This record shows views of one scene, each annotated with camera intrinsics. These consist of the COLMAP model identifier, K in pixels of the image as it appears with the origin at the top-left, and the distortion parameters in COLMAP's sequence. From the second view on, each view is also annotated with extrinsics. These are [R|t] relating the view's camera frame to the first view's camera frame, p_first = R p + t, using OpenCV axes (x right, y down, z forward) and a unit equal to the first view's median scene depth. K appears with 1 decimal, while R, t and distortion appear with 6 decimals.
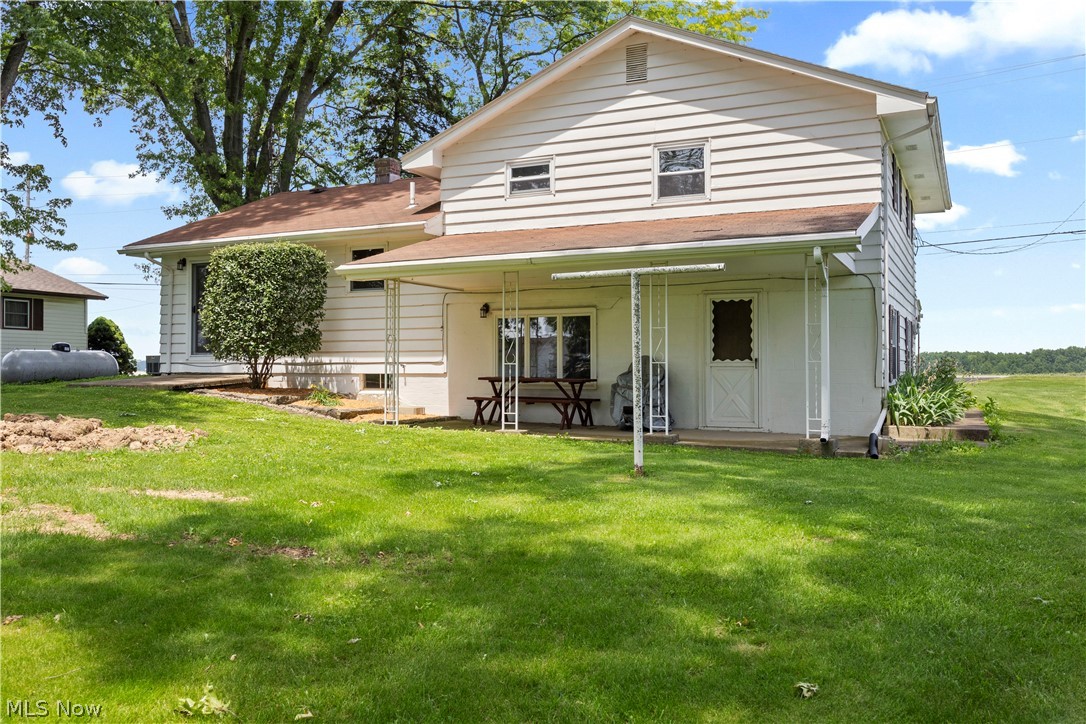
lens RADIAL K [[896.4, 0, 542.4], [0, 896.4, 362.2], [0, 0, 1]] dist [-0.008617, -0.001578]
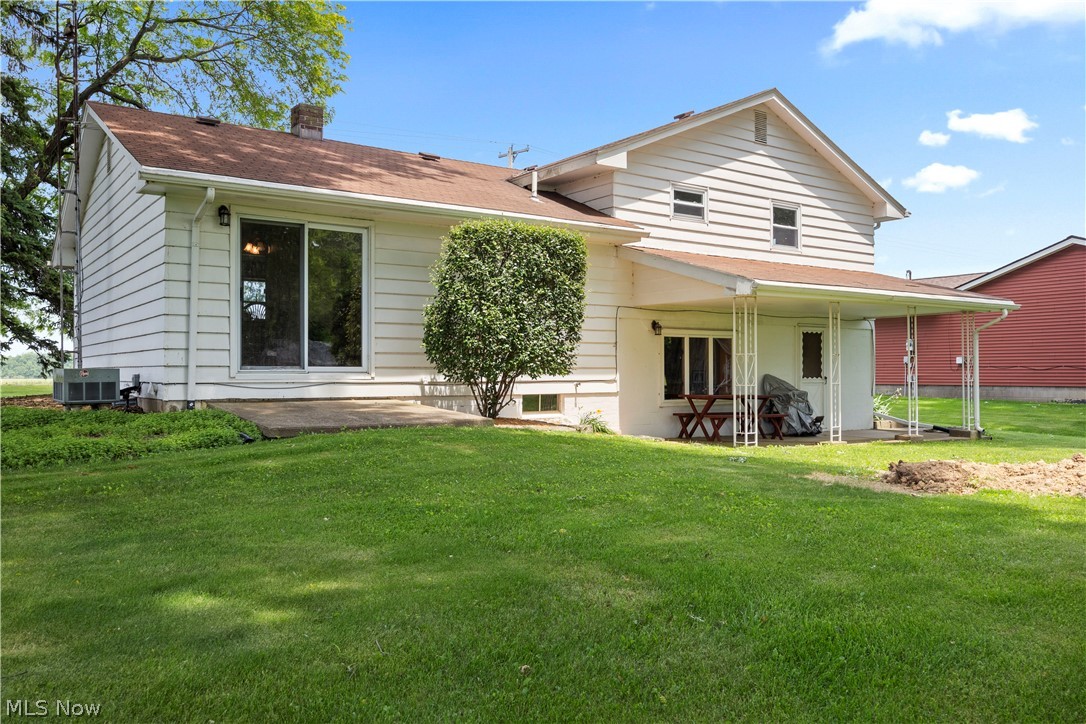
lens RADIAL K [[856.2, 0, 543.6], [0, 856.2, 363.1], [0, 0, 1]] dist [0.014930, 0.003283]
pose [[0.482070, 0.009920, 0.876076, -0.985938], [-0.004829, 0.999951, -0.008665, -0.010536], [-0.876119, -0.000053, 0.482095, 0.678527]]
